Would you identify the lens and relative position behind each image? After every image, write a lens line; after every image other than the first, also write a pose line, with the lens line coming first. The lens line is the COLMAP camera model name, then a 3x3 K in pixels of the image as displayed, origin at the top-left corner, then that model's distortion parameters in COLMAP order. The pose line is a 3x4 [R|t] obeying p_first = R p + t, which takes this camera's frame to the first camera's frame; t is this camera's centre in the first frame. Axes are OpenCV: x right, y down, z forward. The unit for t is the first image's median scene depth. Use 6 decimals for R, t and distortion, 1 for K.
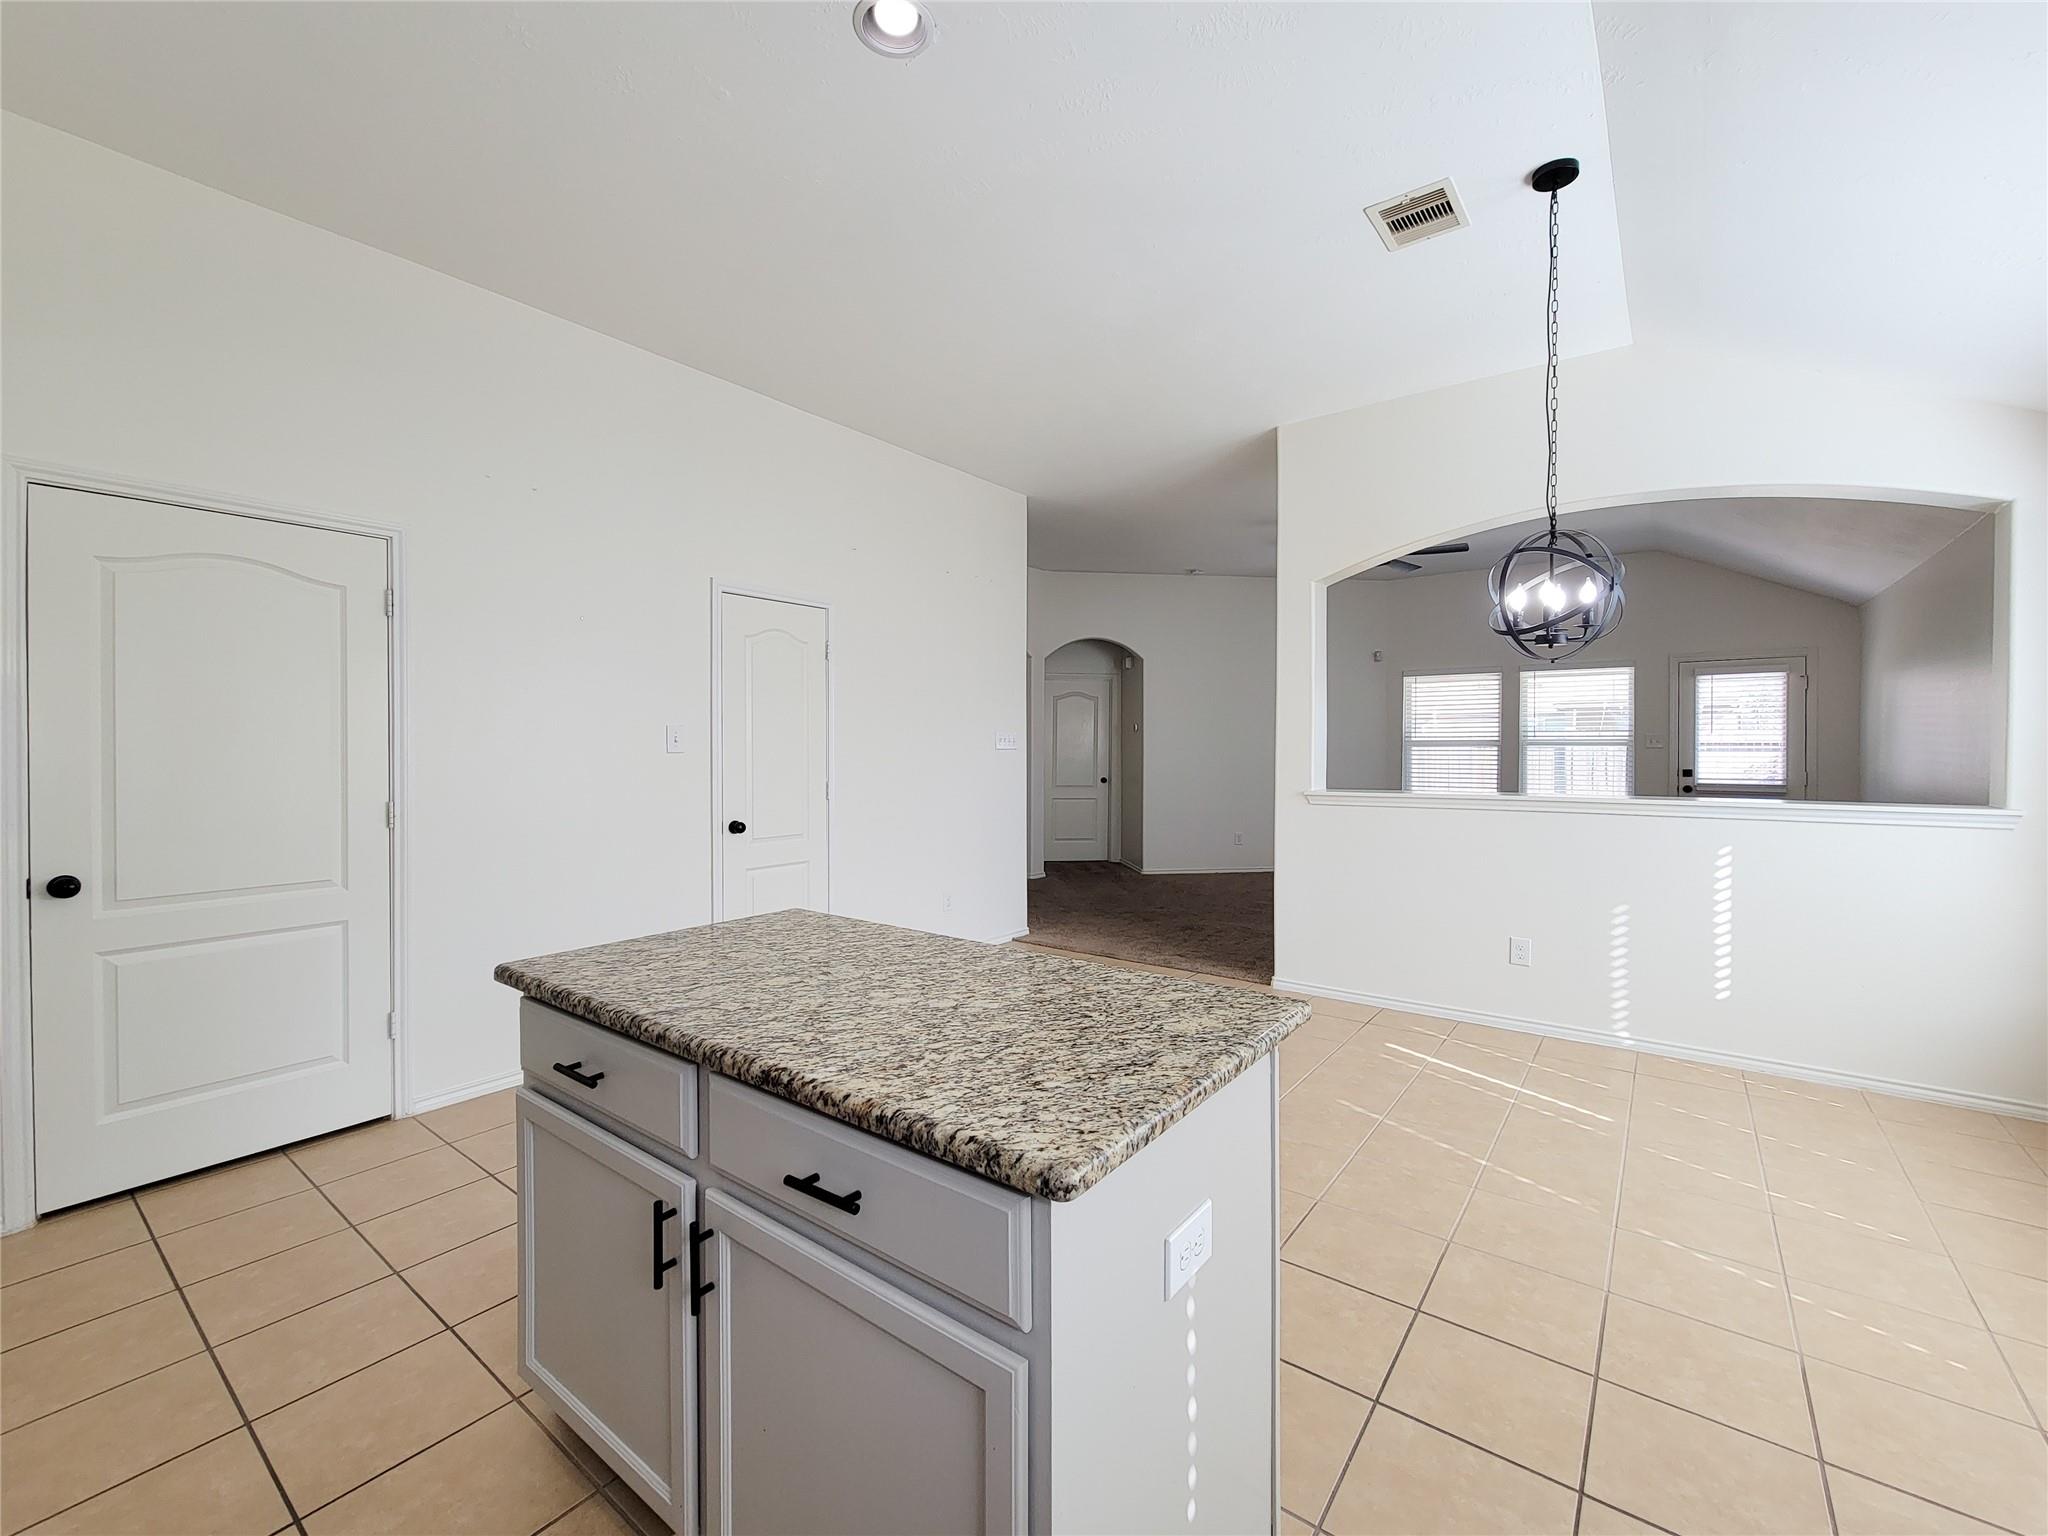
lens RADIAL K [[843.4, 0, 1023.9], [0, 843.4, 753.4], [0, 0, 1]] dist [0.007517, -0.005016]
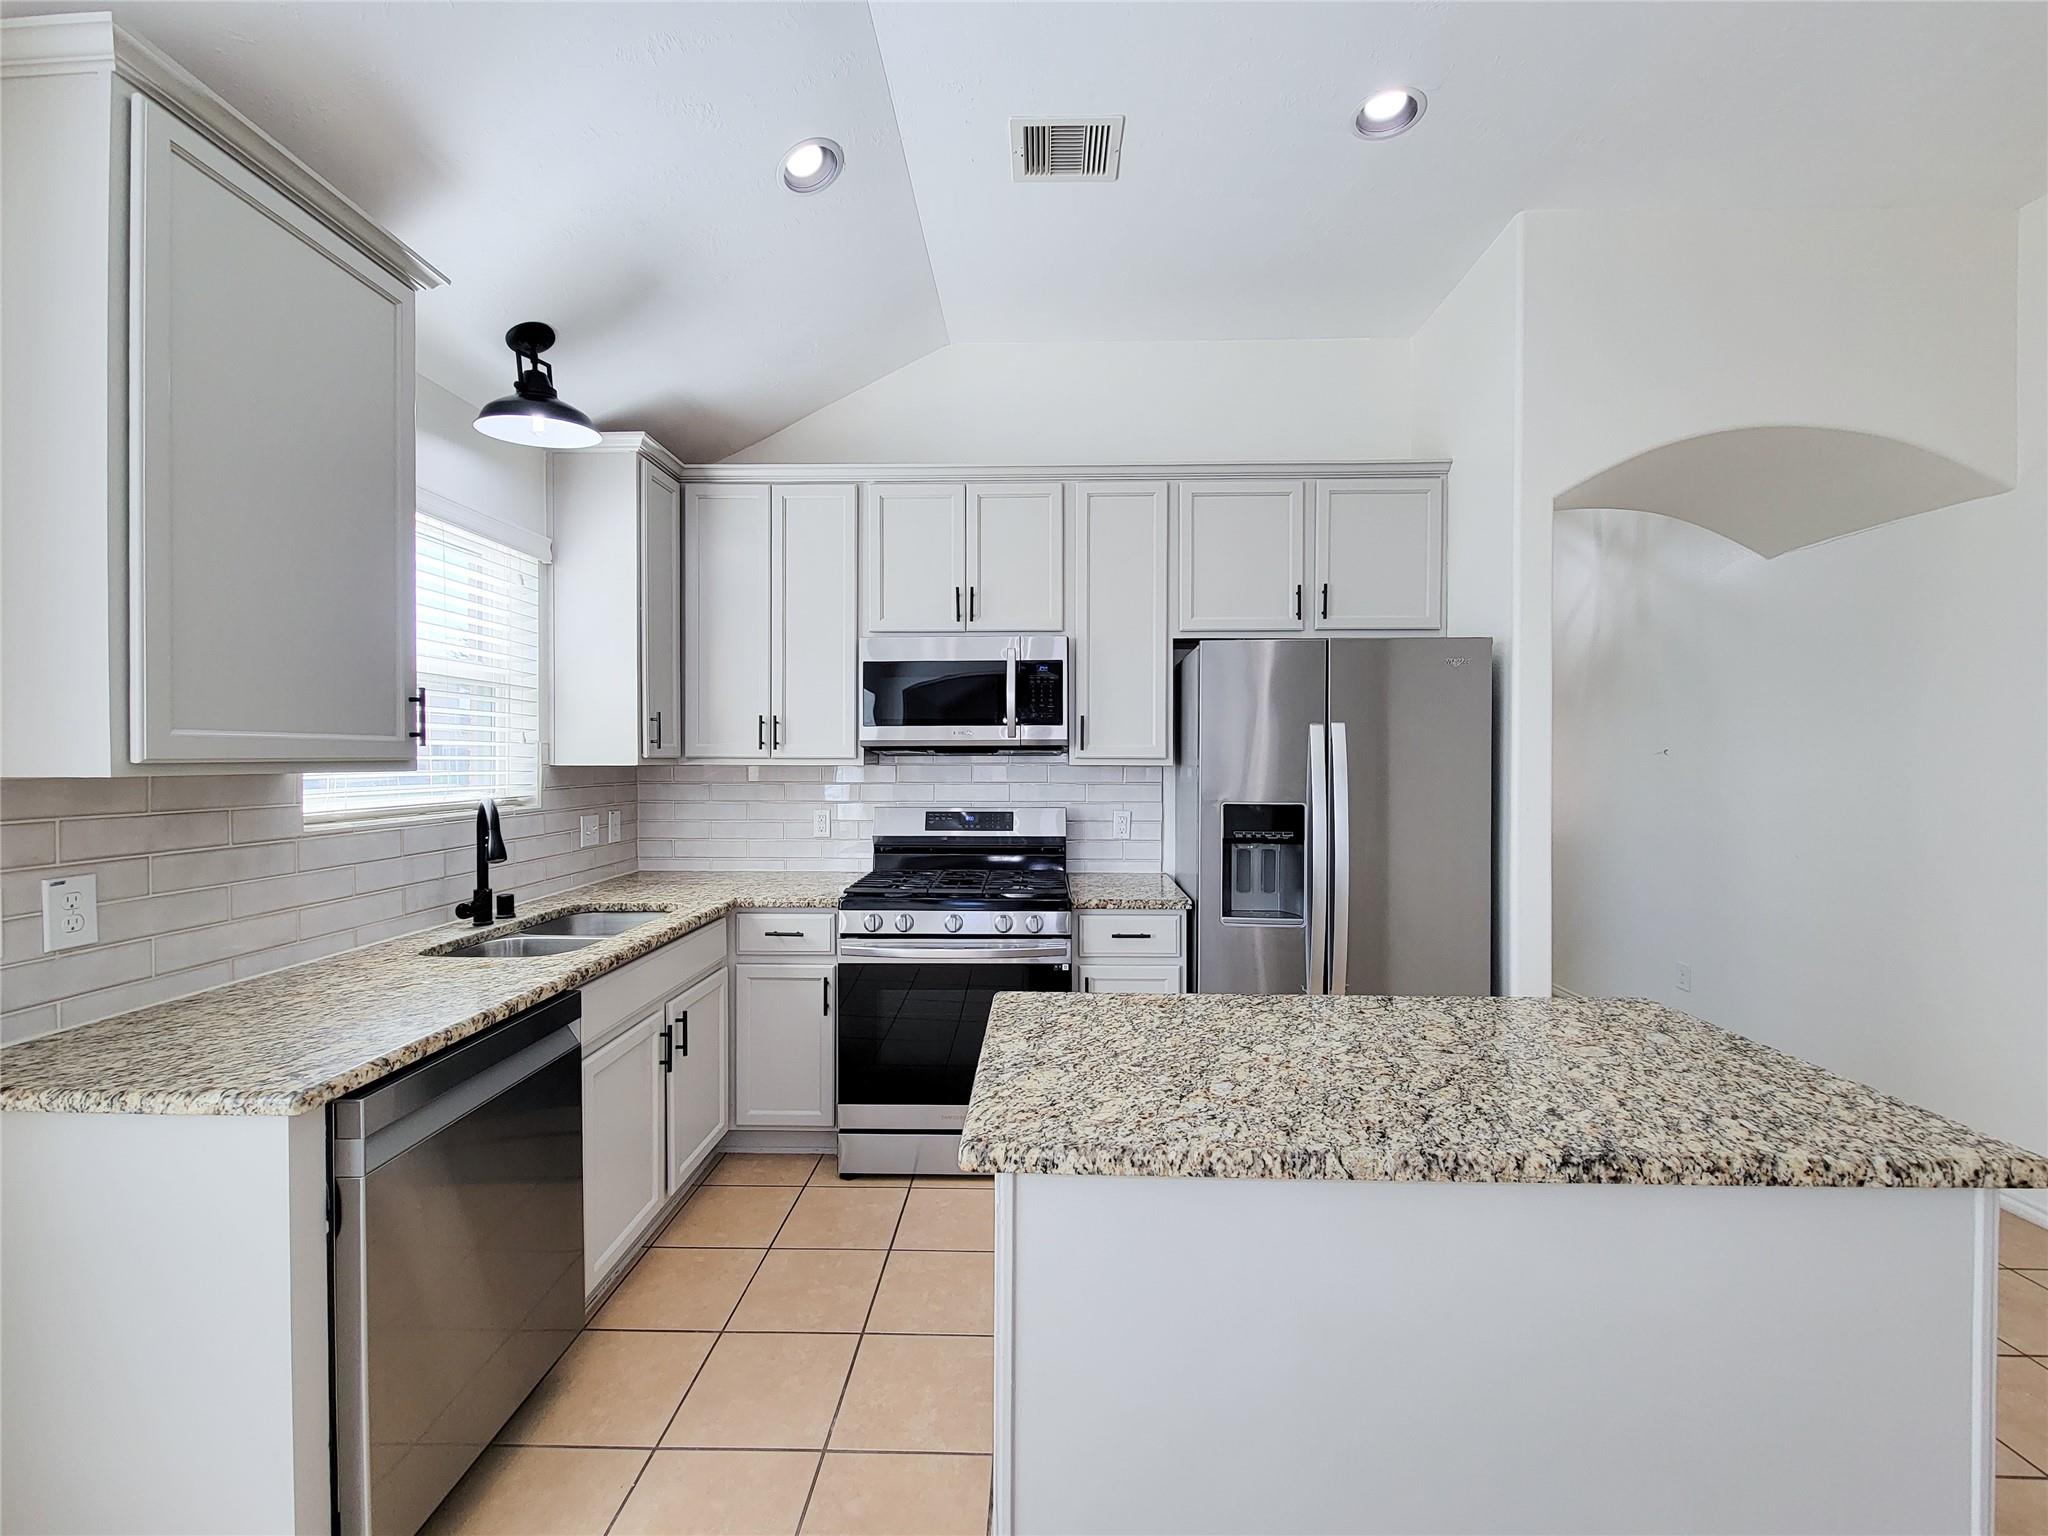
lens RADIAL K [[843.4, 0, 1026.7], [0, 843.4, 764.3], [0, 0, 1]] dist [0.007517, -0.005016]
pose [[-0.808367, 0.003875, -0.588666, 0.813391], [-0.006879, 0.999848, 0.016029, -0.069820], [0.588639, 0.017007, -0.808217, 1.812709]]
